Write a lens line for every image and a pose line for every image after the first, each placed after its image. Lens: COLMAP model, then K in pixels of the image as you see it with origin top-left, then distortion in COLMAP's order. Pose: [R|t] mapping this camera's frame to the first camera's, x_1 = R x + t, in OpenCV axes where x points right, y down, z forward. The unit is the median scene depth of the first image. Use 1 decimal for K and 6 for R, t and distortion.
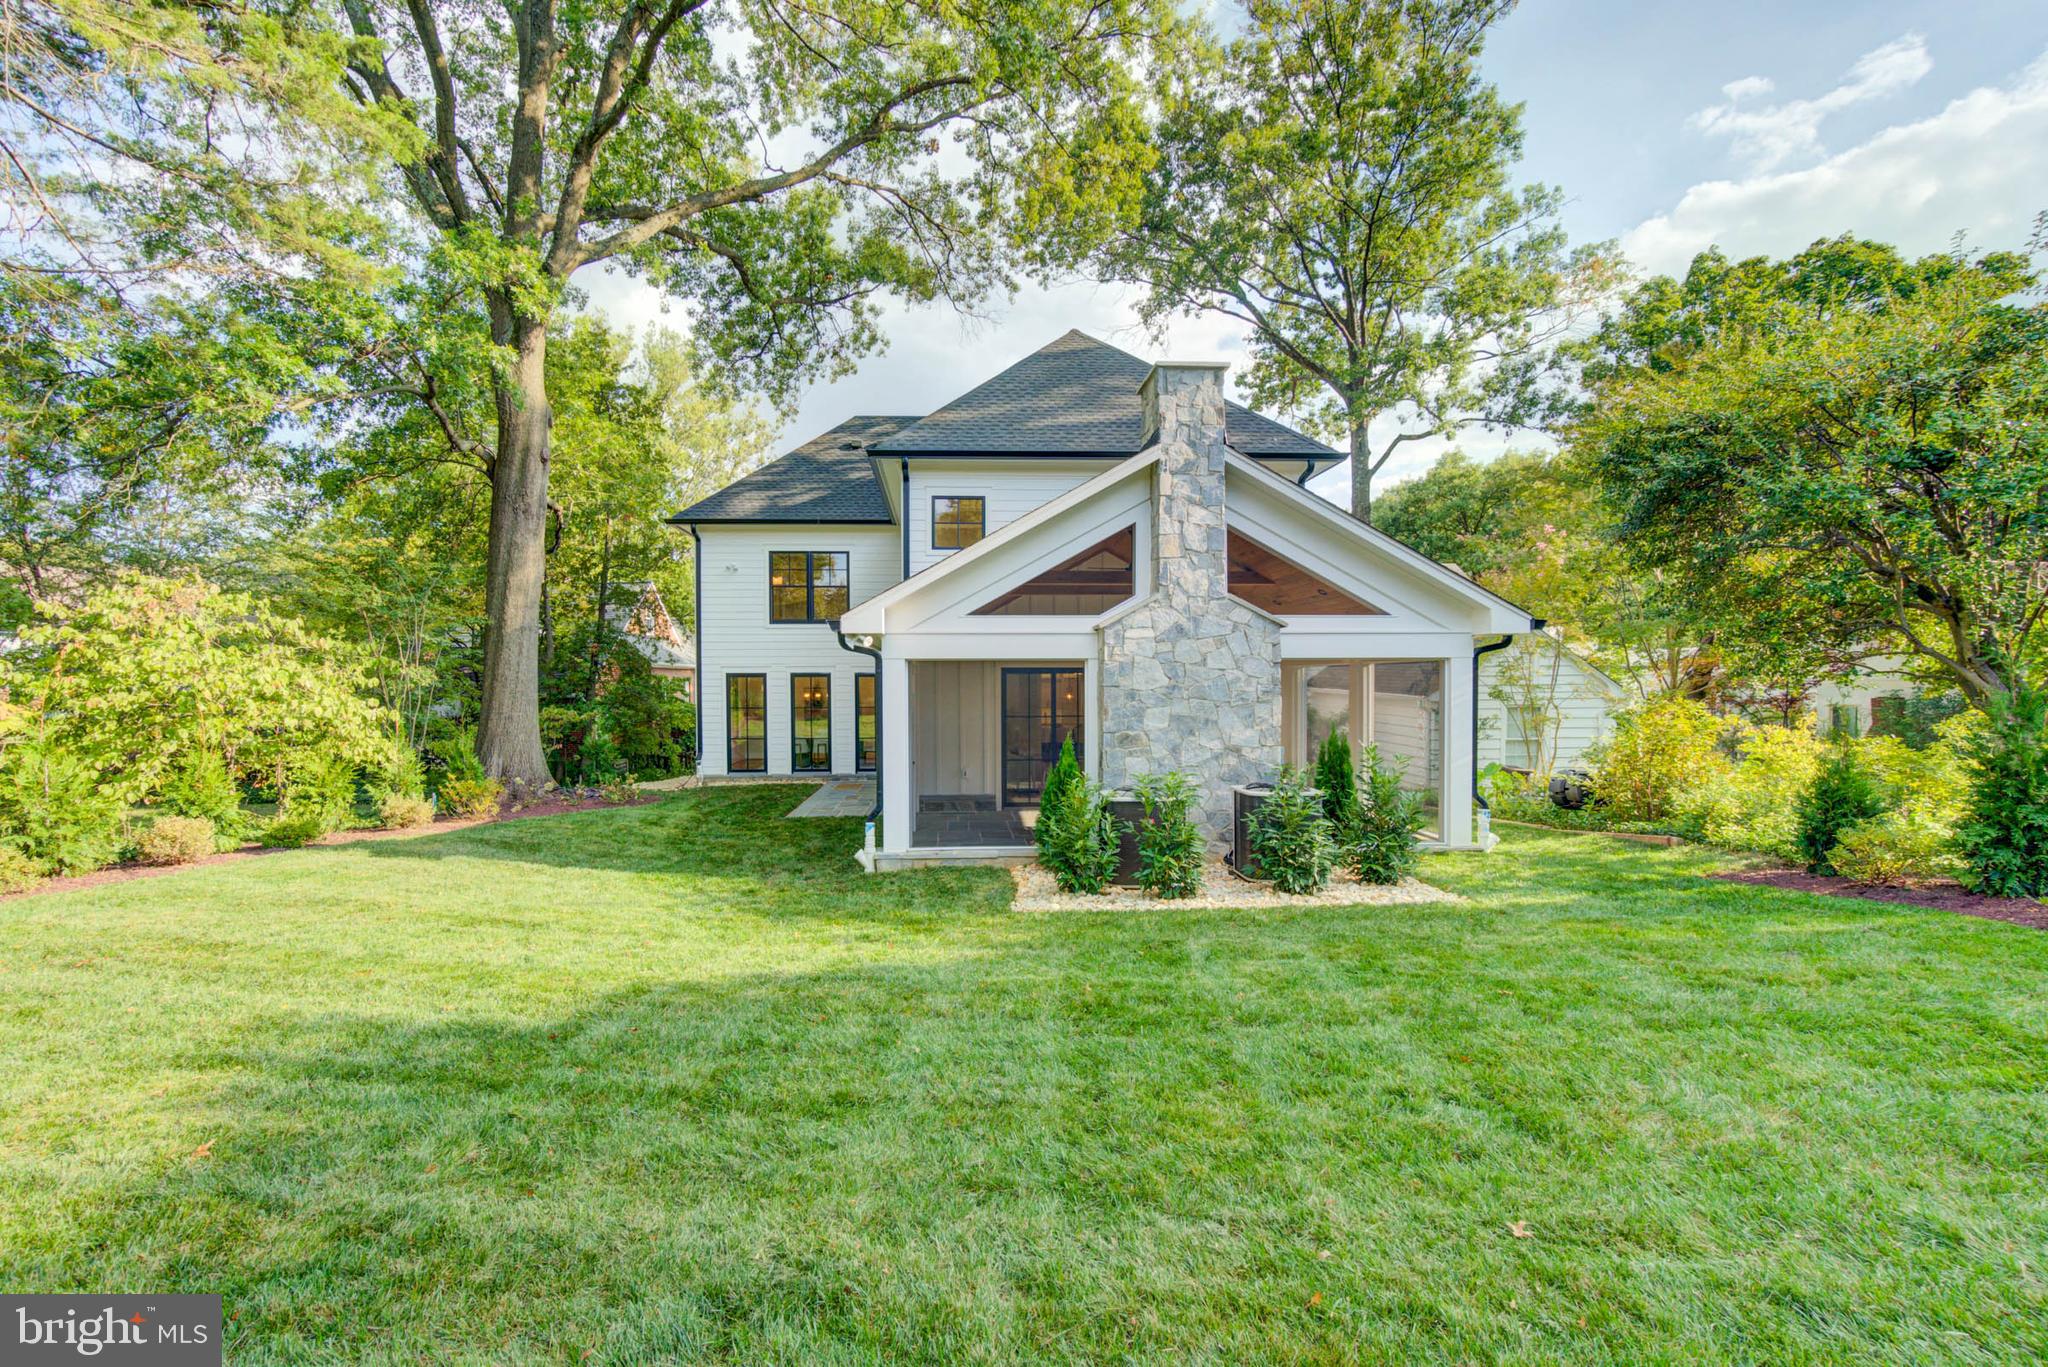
lens RADIAL K [[881.8, 0, 1027.3], [0, 881.8, 693.4], [0, 0, 1]] dist [0.003687, 0.001385]
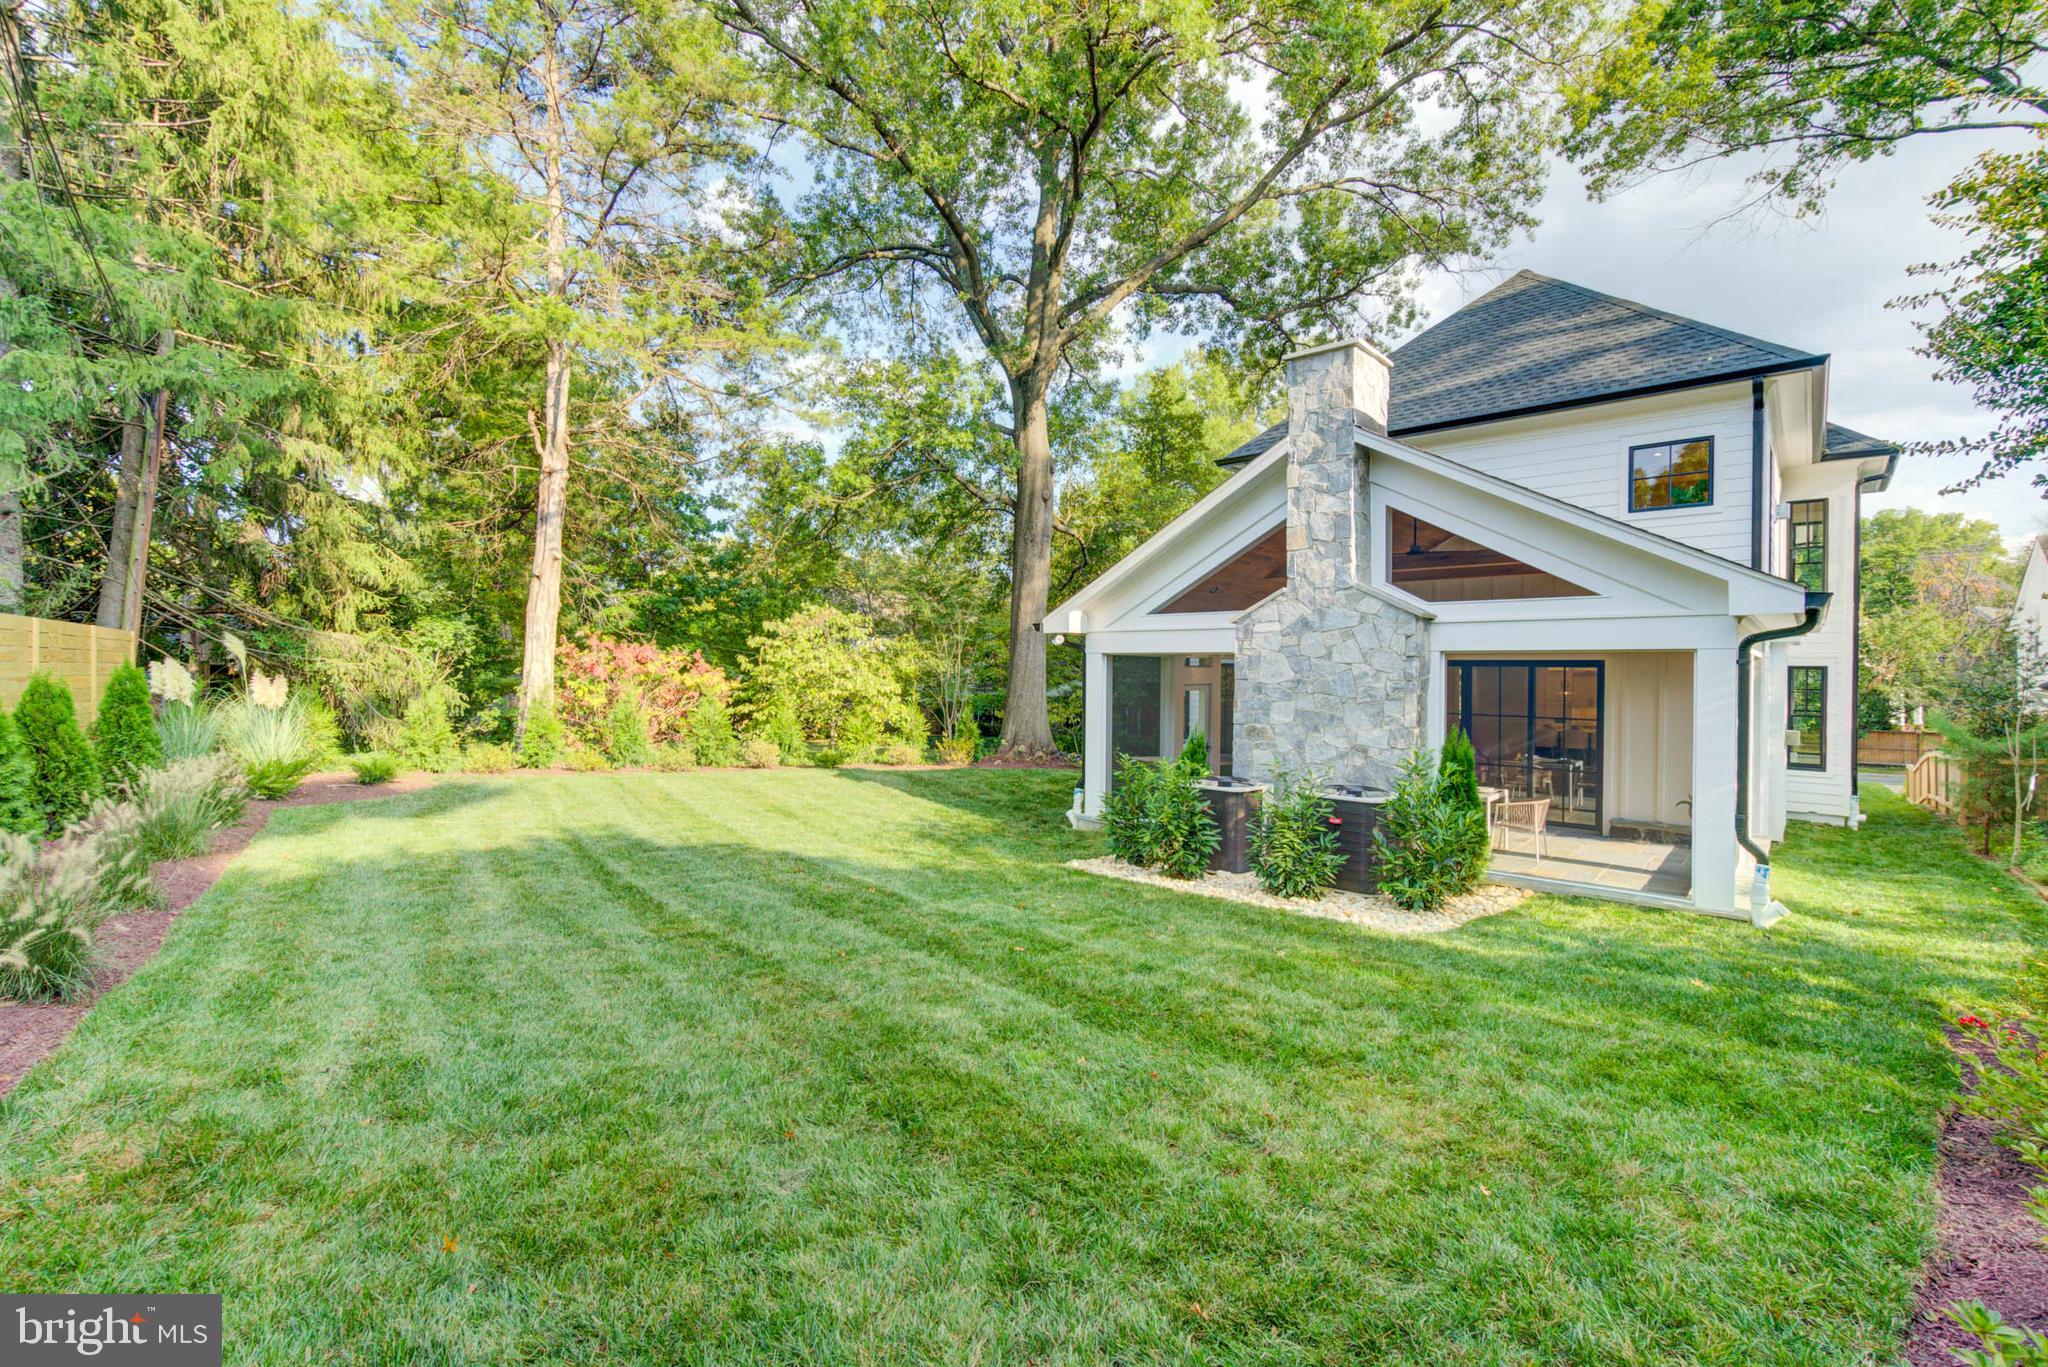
lens RADIAL K [[881.8, 0, 1034.8], [0, 881.8, 670.7], [0, 0, 1]] dist [0.003687, 0.001385]
pose [[0.717547, 0.010914, -0.696424, 0.594656], [-0.017372, 0.999847, -0.002230, -0.011242], [0.696293, 0.013698, 0.717627, 0.083877]]
